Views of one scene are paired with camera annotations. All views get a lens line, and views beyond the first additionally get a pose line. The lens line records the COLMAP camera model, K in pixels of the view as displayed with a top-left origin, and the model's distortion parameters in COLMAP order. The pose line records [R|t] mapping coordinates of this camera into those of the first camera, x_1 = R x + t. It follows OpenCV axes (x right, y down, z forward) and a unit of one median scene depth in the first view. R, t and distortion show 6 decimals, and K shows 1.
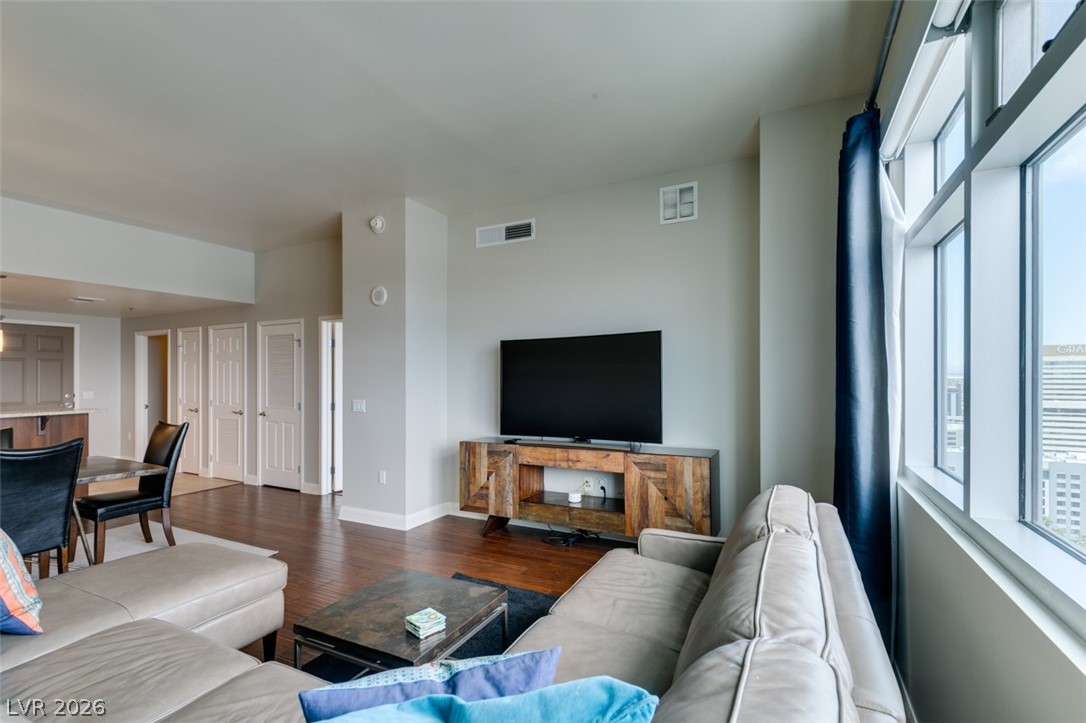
lens RADIAL K [[486.8, 0, 551.1], [0, 486.8, 377.0], [0, 0, 1]] dist [0.005163, -0.002755]
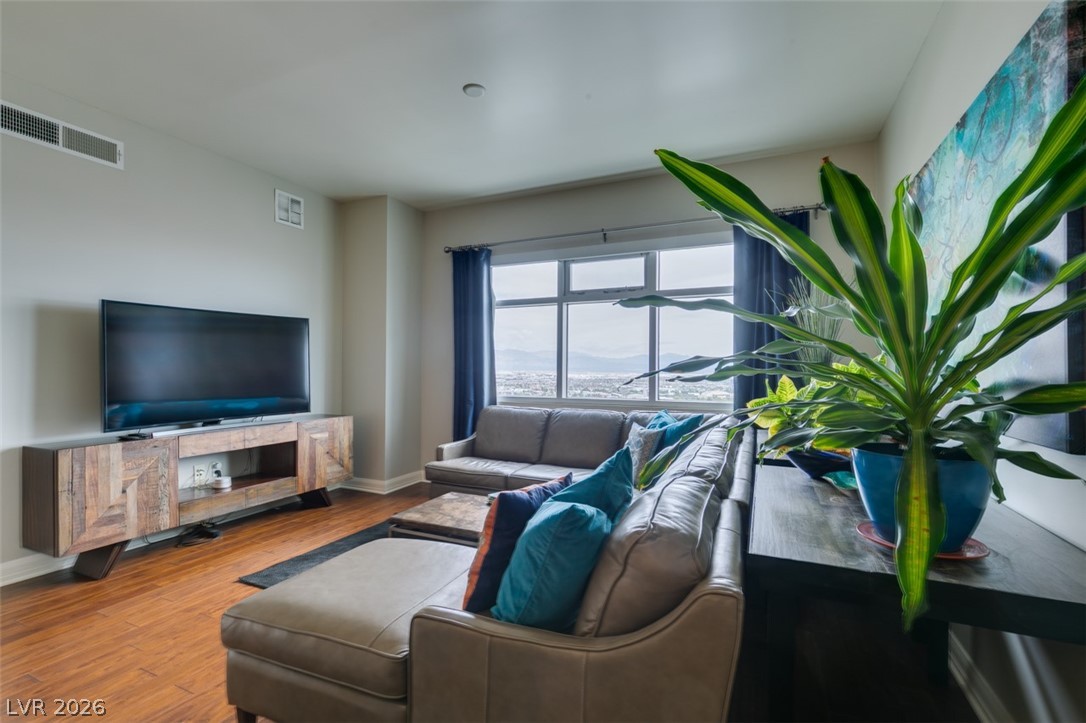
lens RADIAL K [[486.8, 0, 545.0], [0, 486.8, 364.4], [0, 0, 1]] dist [0.005163, -0.002755]
pose [[-0.043516, 0.010129, 0.999001, -0.868964], [-0.006558, 0.999924, -0.010424, 0.023410], [-0.999031, -0.007005, -0.043446, 0.400511]]
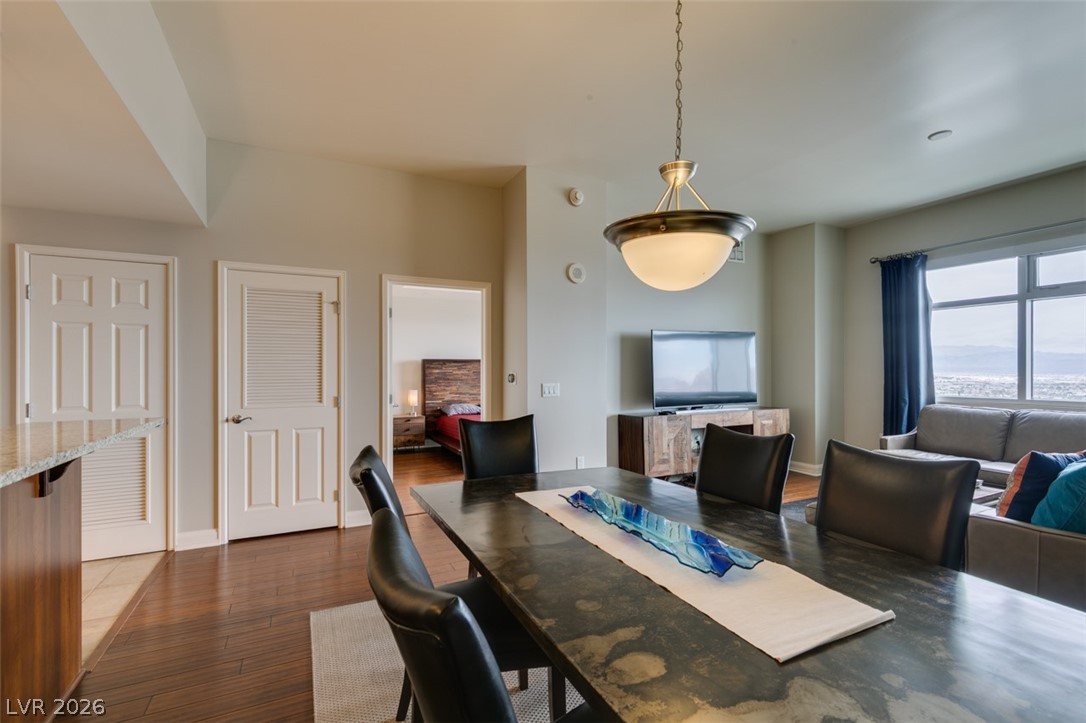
lens RADIAL K [[486.8, 0, 542.3], [0, 486.8, 368.8], [0, 0, 1]] dist [0.005163, -0.002755]
pose [[0.598677, 0.002042, 0.800988, -1.251746], [-0.000002, 0.999997, -0.002548, 0.023901], [-0.800991, 0.001524, 0.598675, 0.523325]]
